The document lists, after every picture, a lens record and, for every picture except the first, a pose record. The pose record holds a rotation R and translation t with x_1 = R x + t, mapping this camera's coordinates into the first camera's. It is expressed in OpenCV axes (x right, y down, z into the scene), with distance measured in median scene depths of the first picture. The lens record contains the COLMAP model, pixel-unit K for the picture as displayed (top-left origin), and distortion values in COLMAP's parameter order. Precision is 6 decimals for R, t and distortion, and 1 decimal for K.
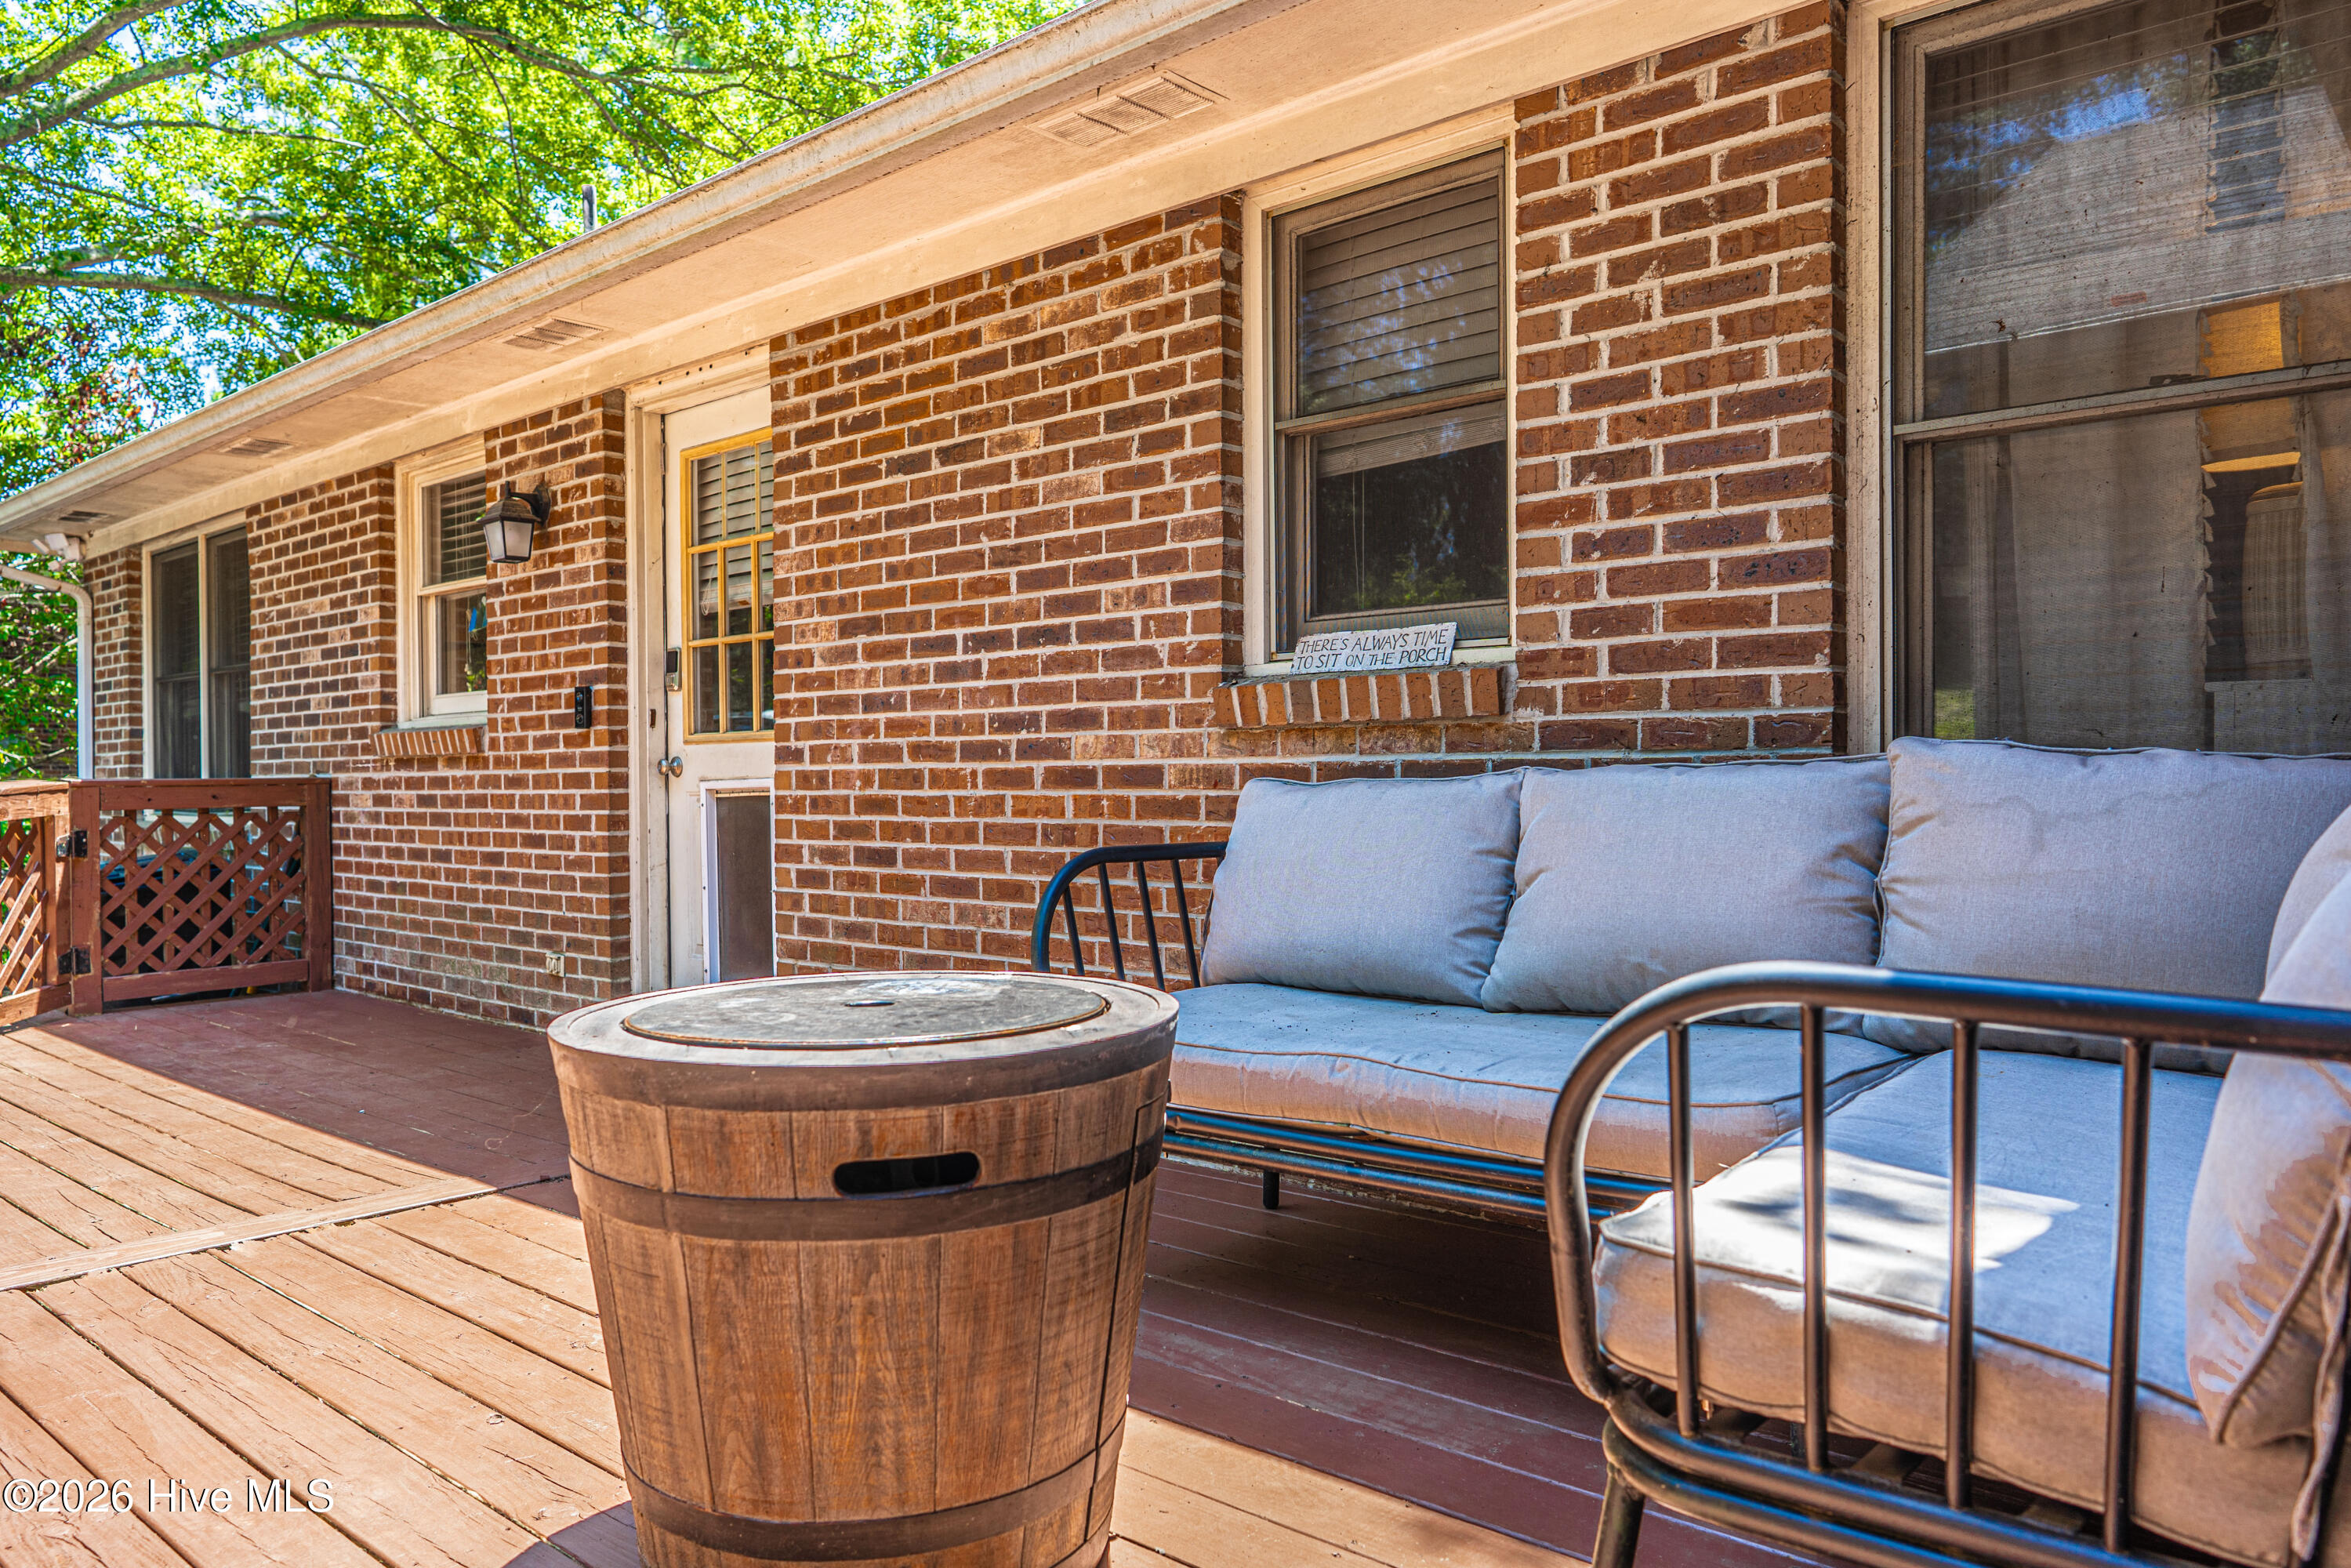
lens RADIAL K [[1563.3, 0, 1151.0], [0, 1563.3, 782.9], [0, 0, 1]] dist [-0.002178, 0.005341]
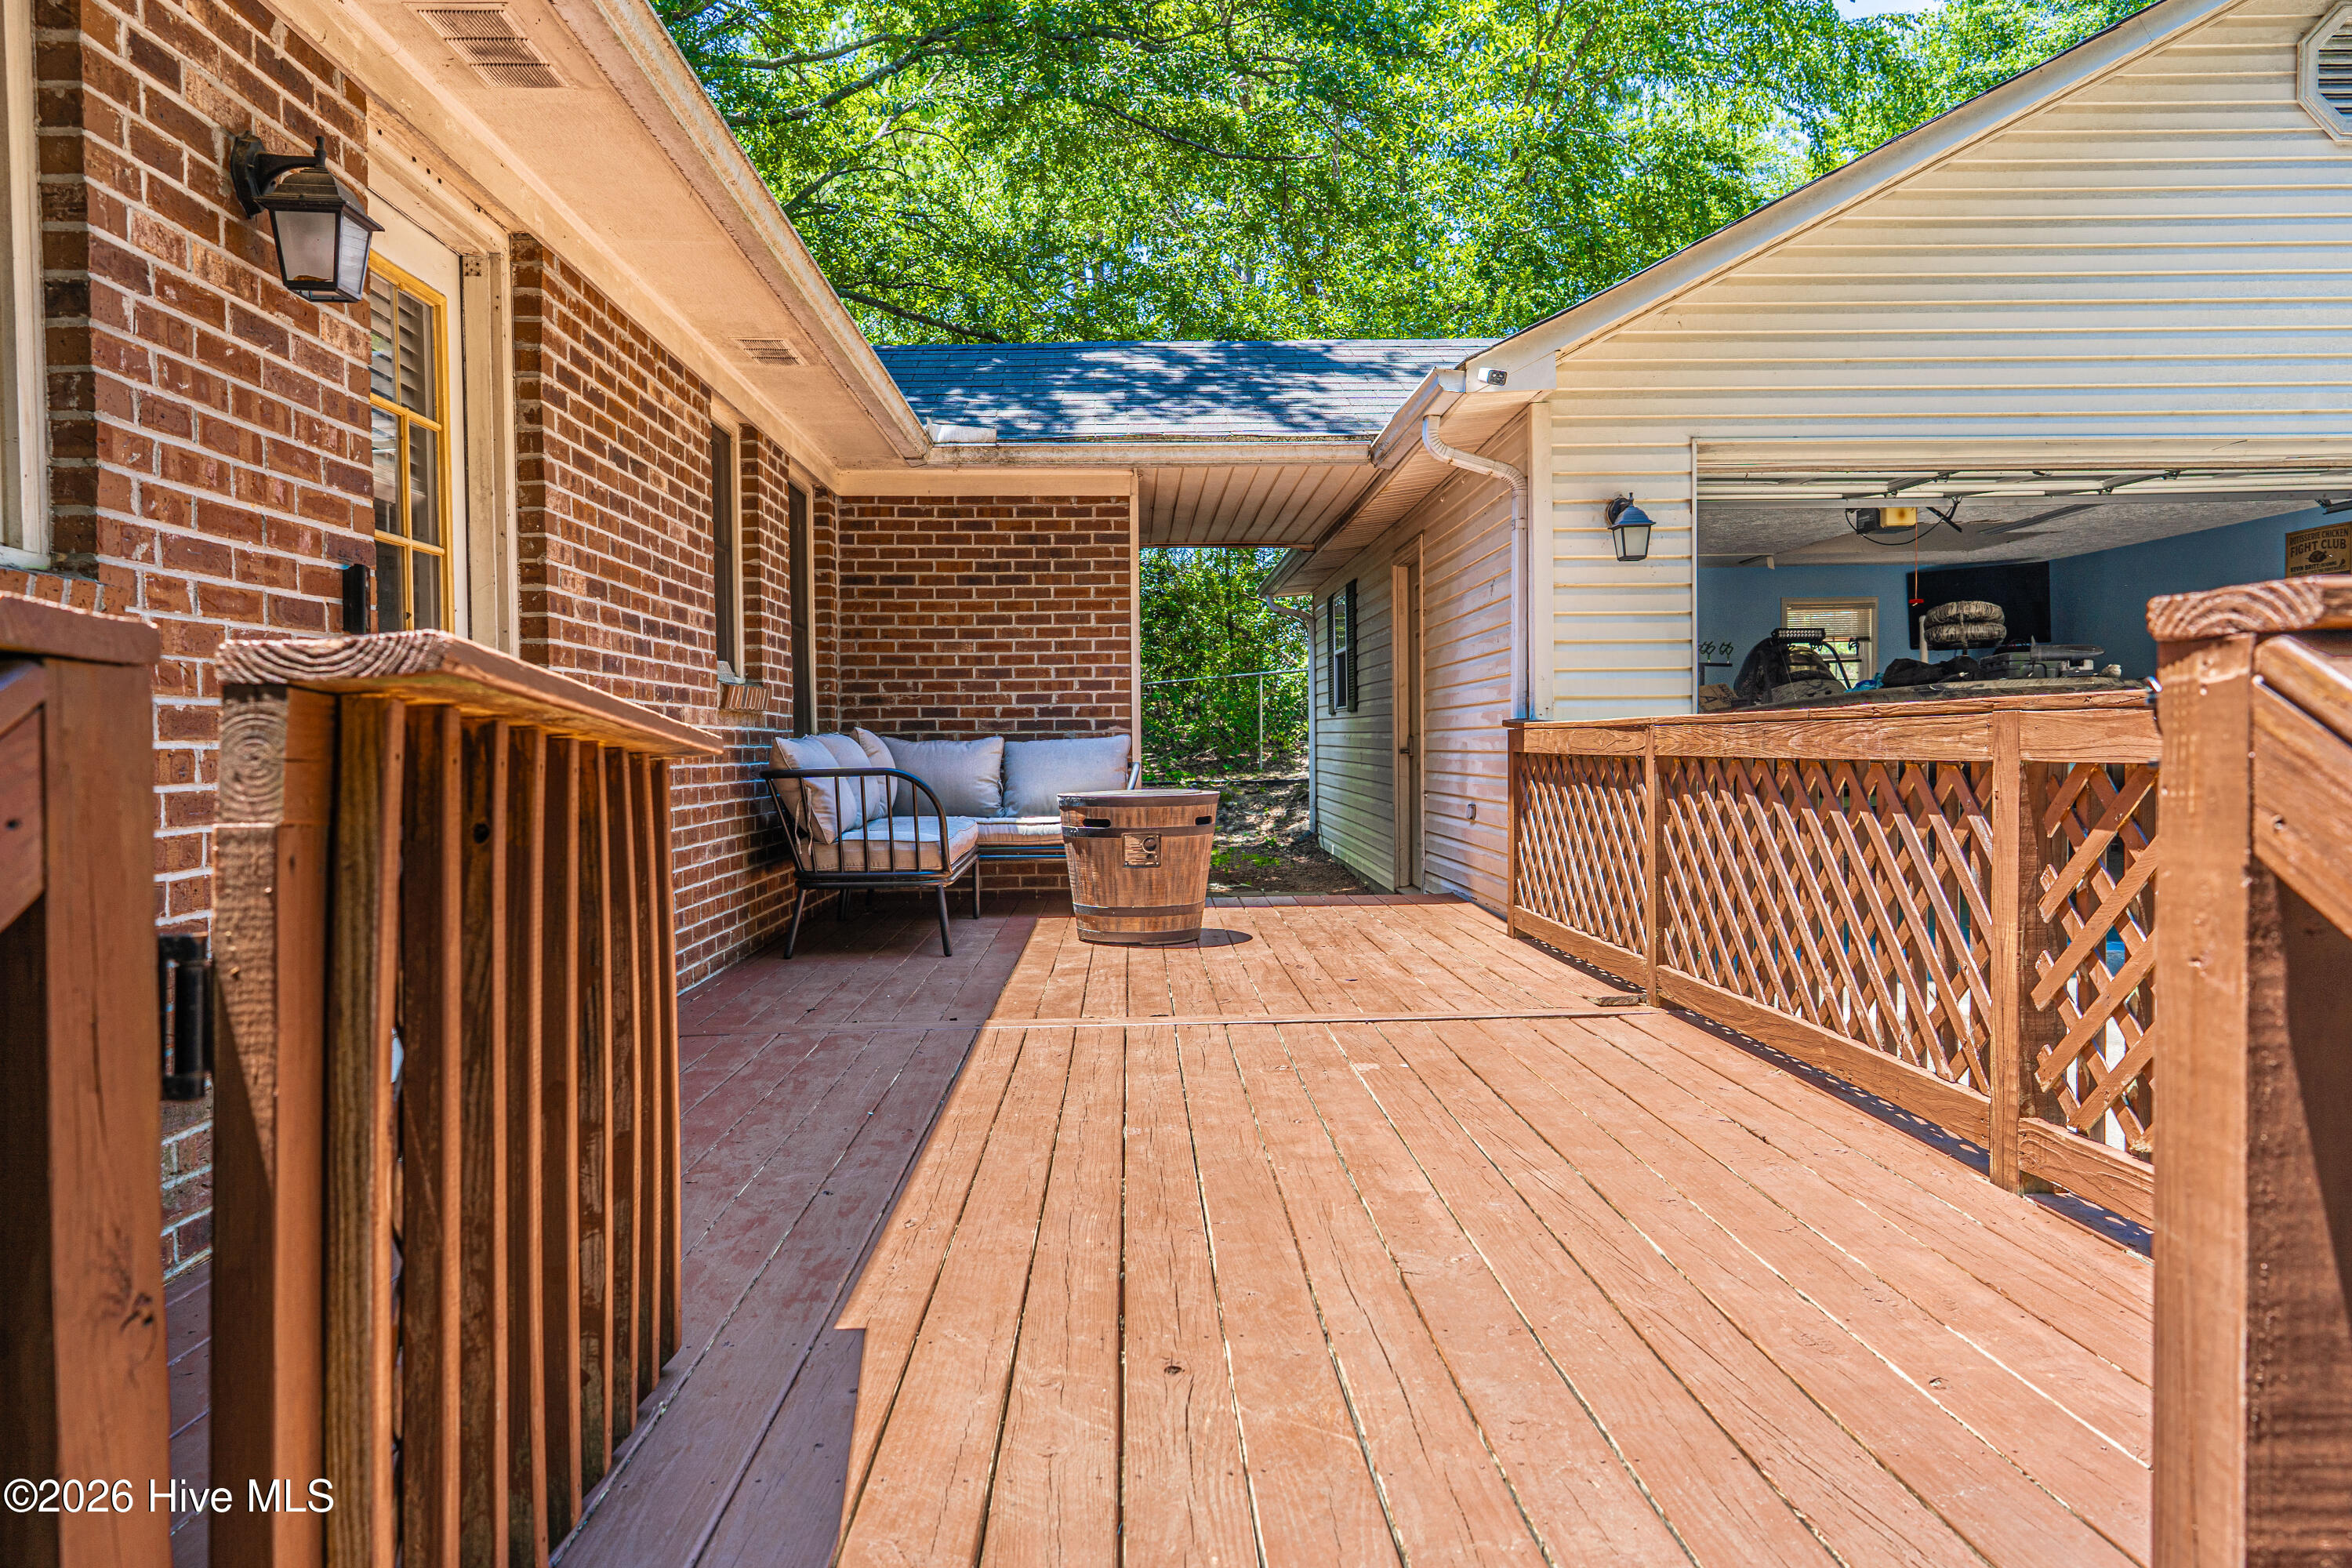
lens RADIAL K [[1558.1, 0, 1140.1], [0, 1558.1, 780.8], [0, 0, 1]] dist [-0.002064, 0.004995]
pose [[-0.665278, 0.000314, 0.746595, -1.278249], [0.021193, 0.999605, 0.018465, 0.018560], [-0.746294, 0.028107, -0.665022, 1.505389]]
